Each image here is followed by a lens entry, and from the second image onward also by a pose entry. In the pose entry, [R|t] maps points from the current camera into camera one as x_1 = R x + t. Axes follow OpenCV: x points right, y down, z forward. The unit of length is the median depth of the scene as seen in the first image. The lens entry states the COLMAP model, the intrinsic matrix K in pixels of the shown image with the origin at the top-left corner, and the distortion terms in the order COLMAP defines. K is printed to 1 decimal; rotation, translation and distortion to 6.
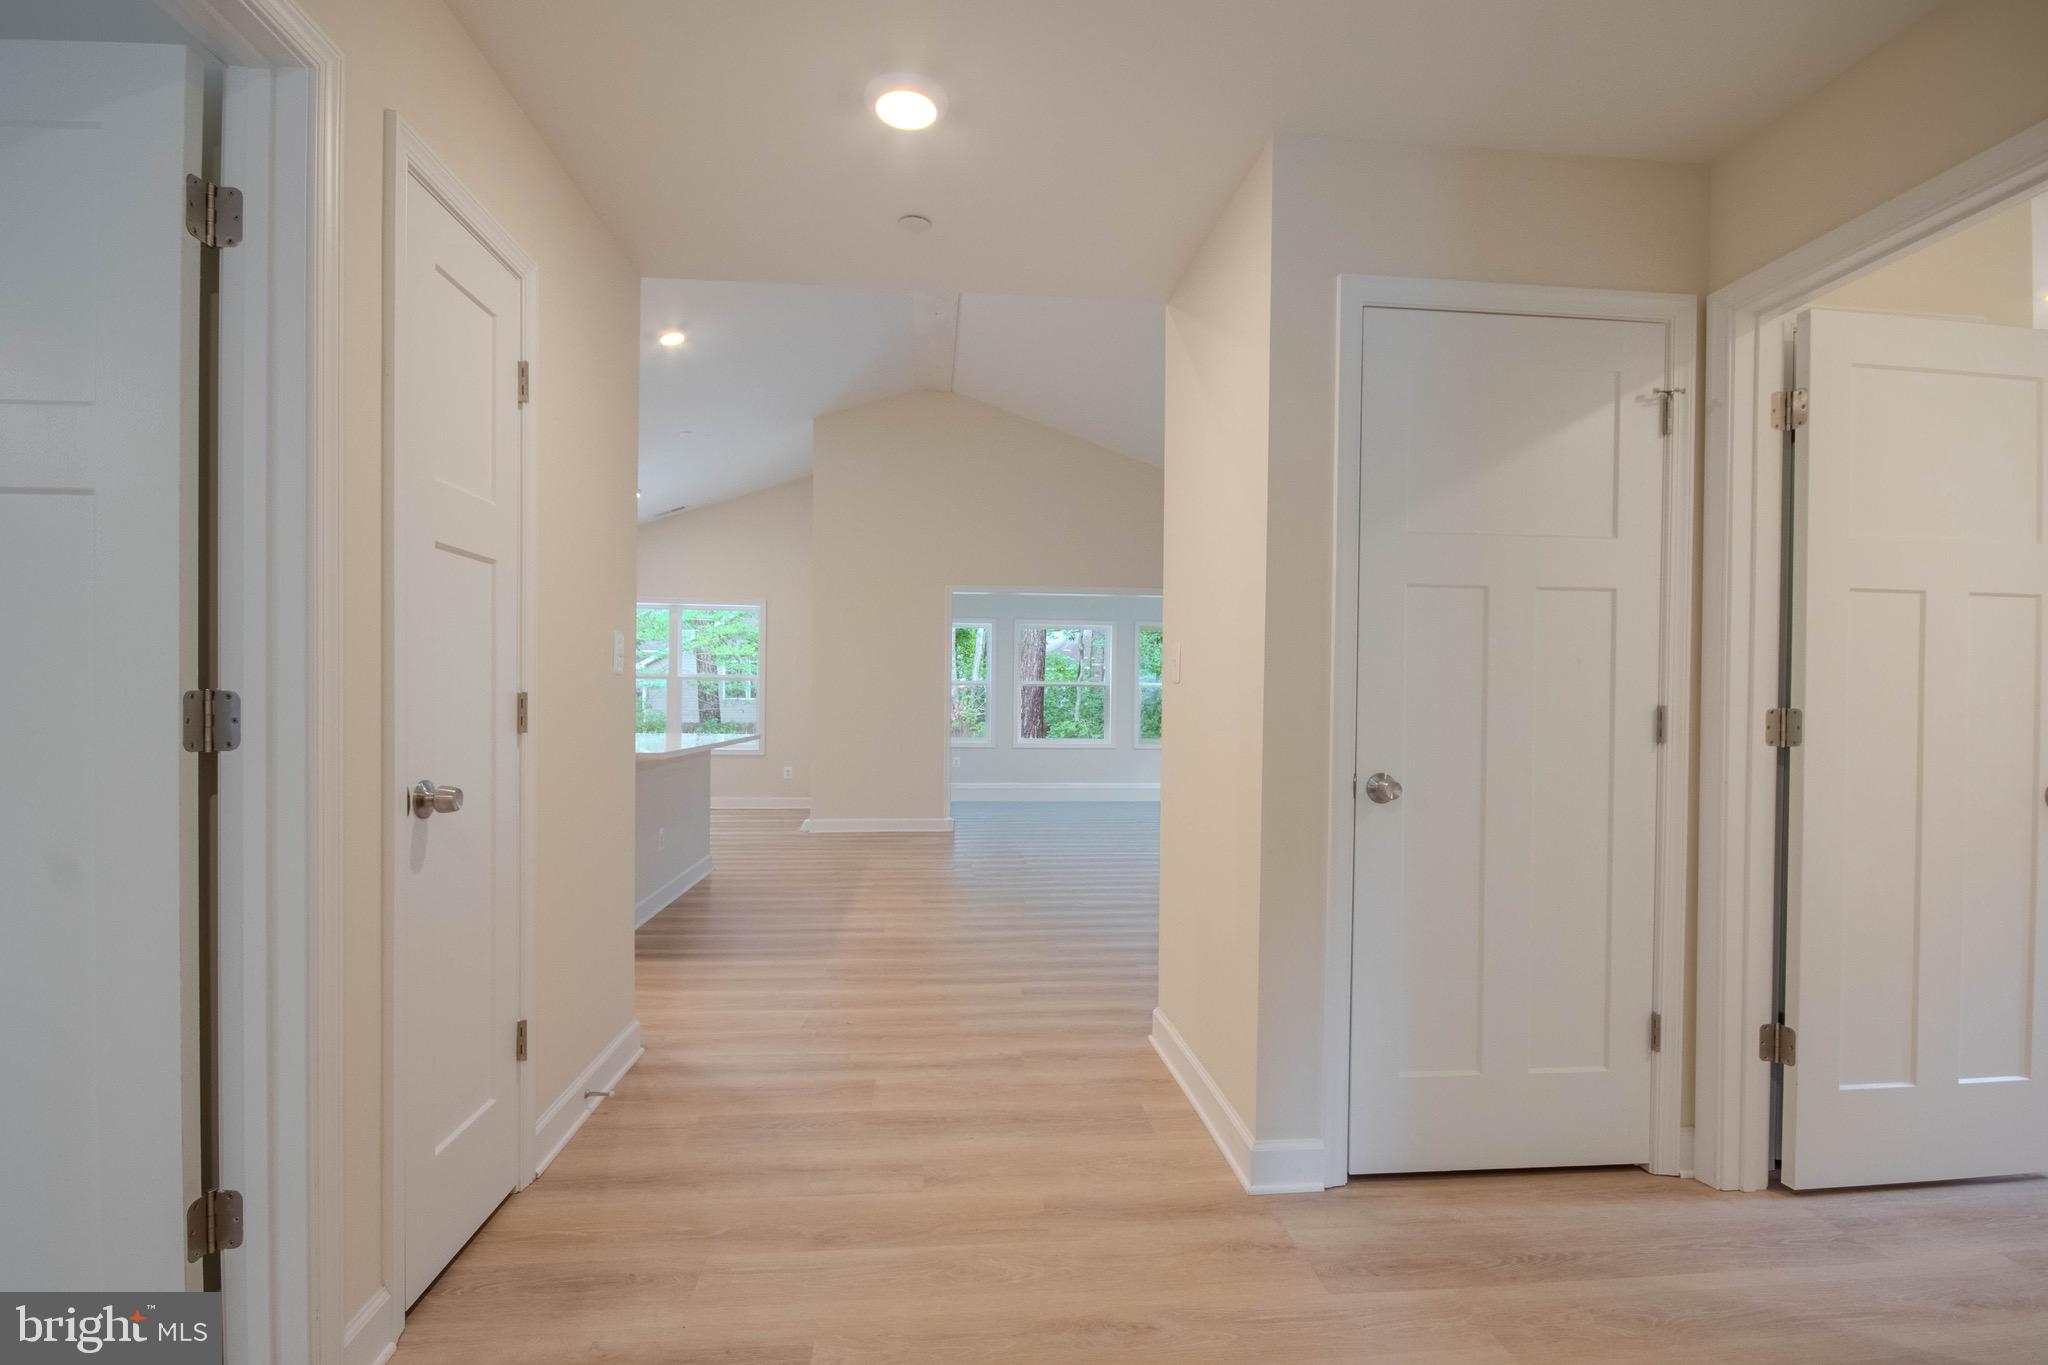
lens RADIAL K [[981.6, 0, 1025.8], [0, 981.6, 711.4], [0, 0, 1]] dist [0.001044, -0.000919]
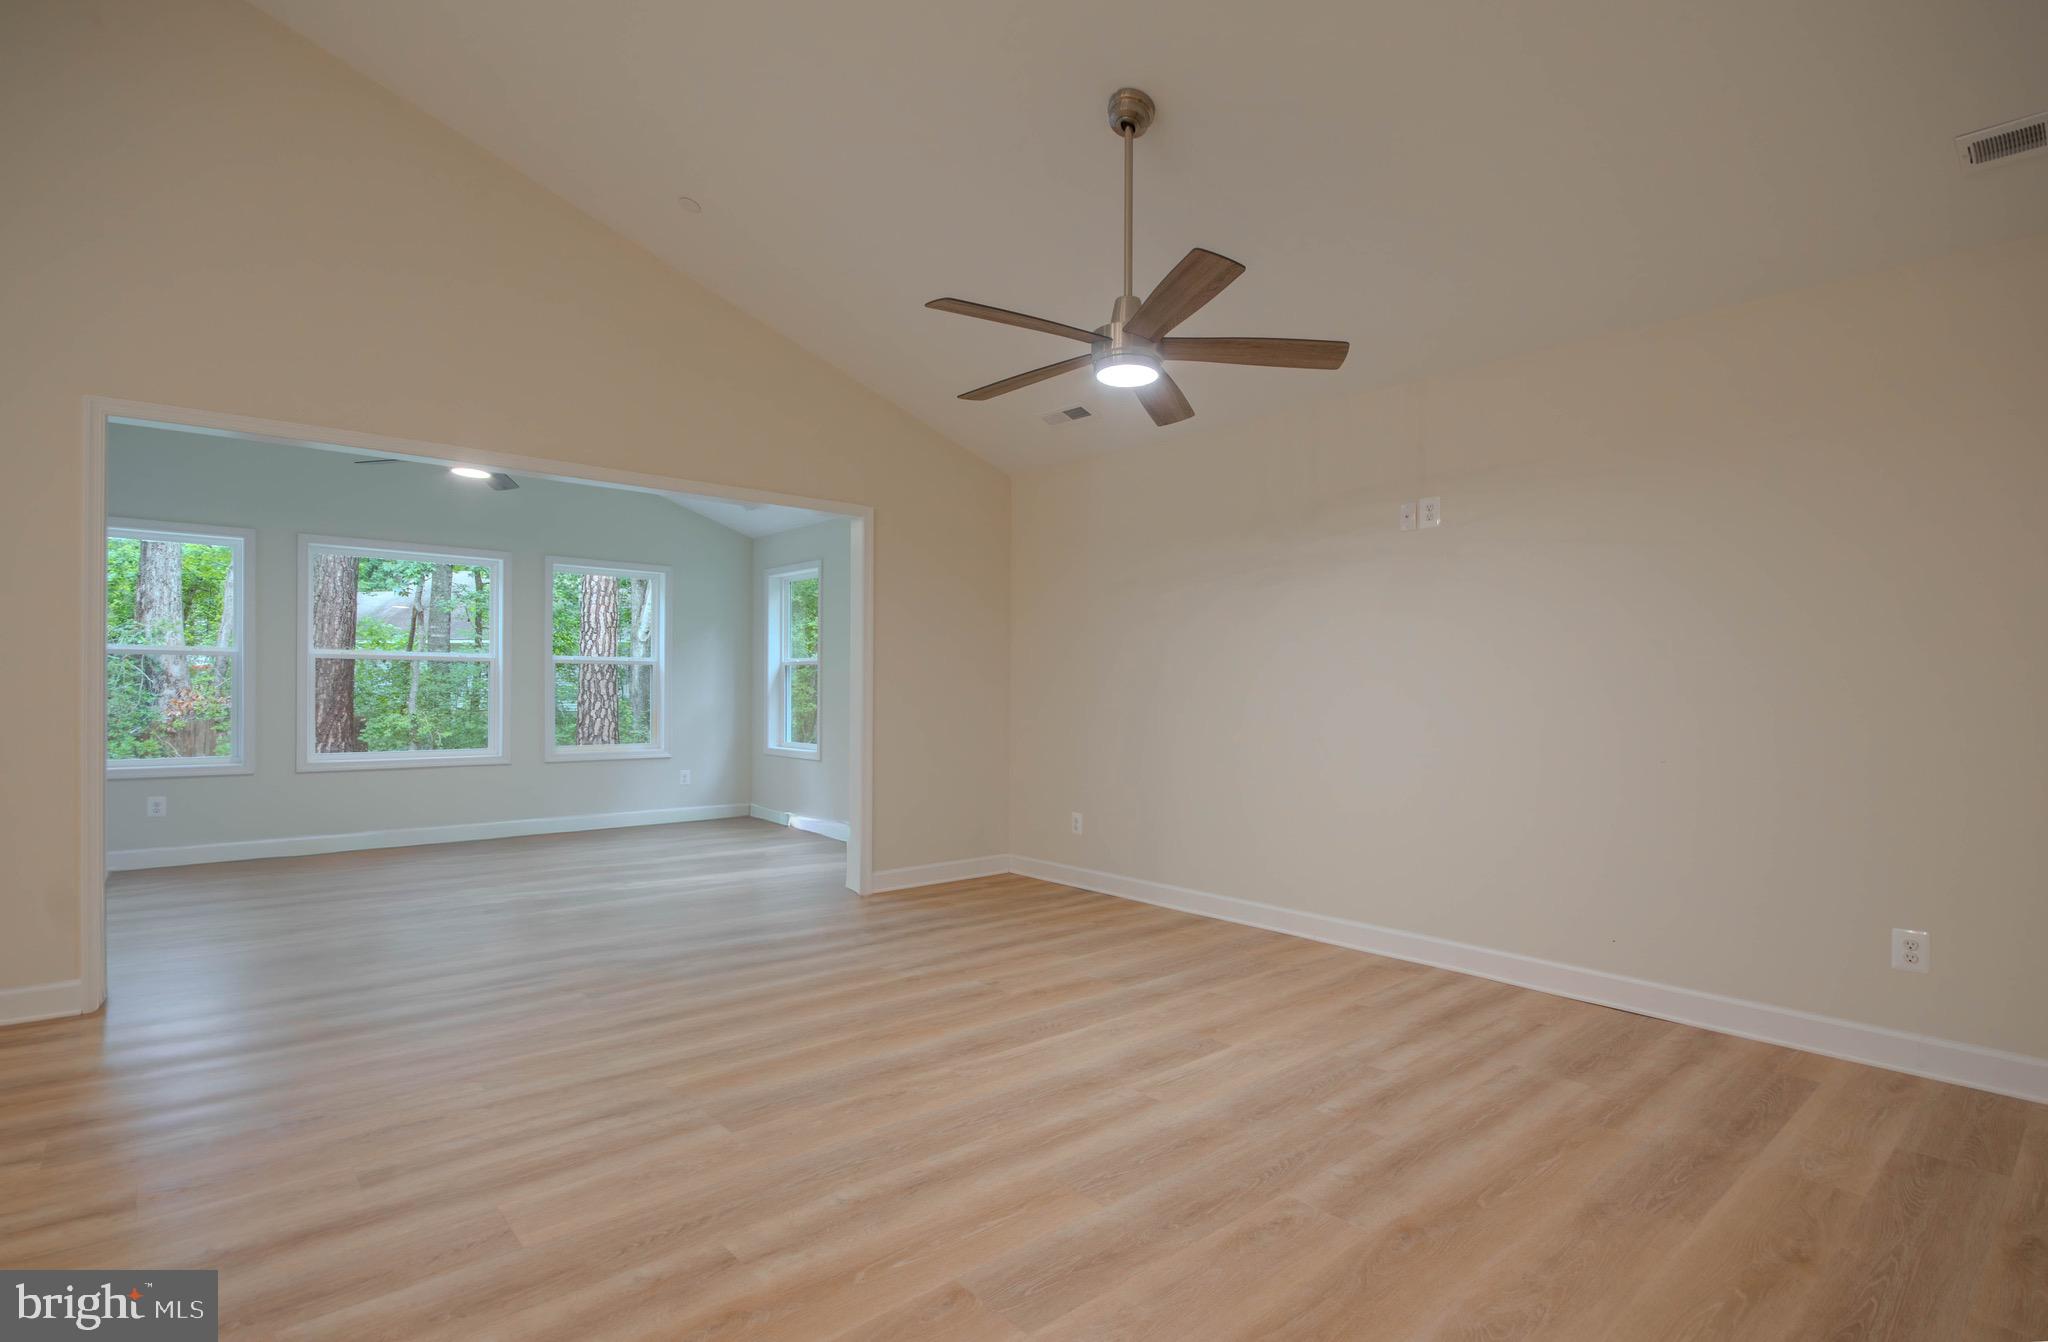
lens RADIAL K [[996.9, 0, 1050.9], [0, 996.9, 697.1], [0, 0, 1]] dist [-0.001019, 0.000361]
pose [[0.805356, -0.008587, 0.592729, -0.002101], [0.007196, 0.999963, 0.004709, -0.002490], [-0.592747, 0.000473, 0.805388, 0.201510]]
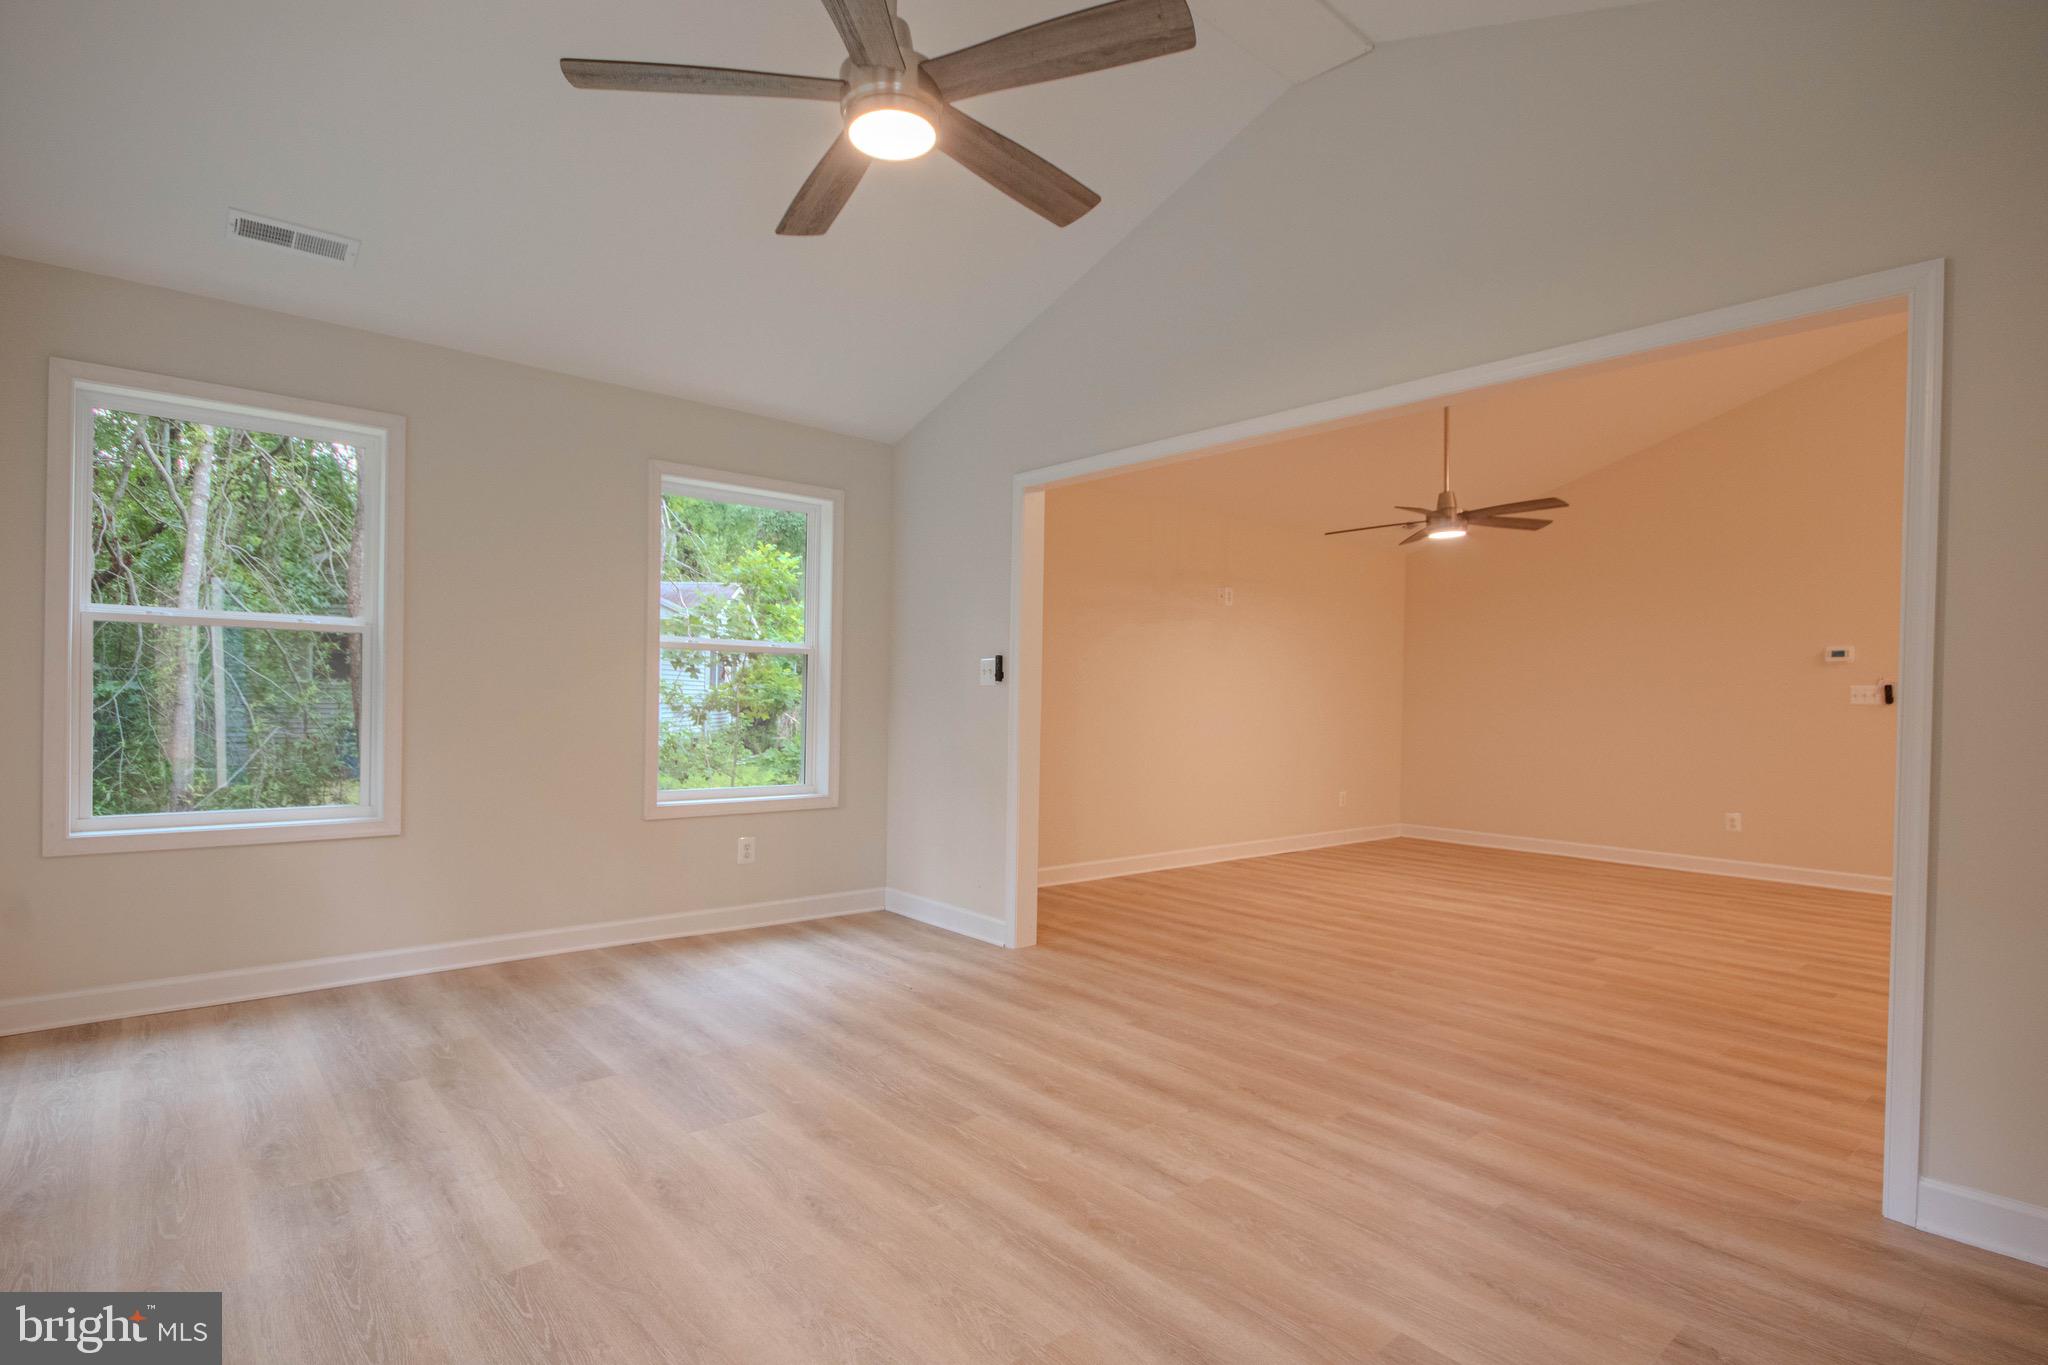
lens RADIAL K [[1013.6, 0, 1025.6], [0, 1013.6, 709.0], [0, 0, 1]] dist [0.002510, -0.000933]
pose [[-0.580966, -0.028994, 0.813411, -0.075209], [-0.016396, 0.999579, 0.023920, -0.007123], [-0.813762, 0.000560, -0.581198, 0.630439]]
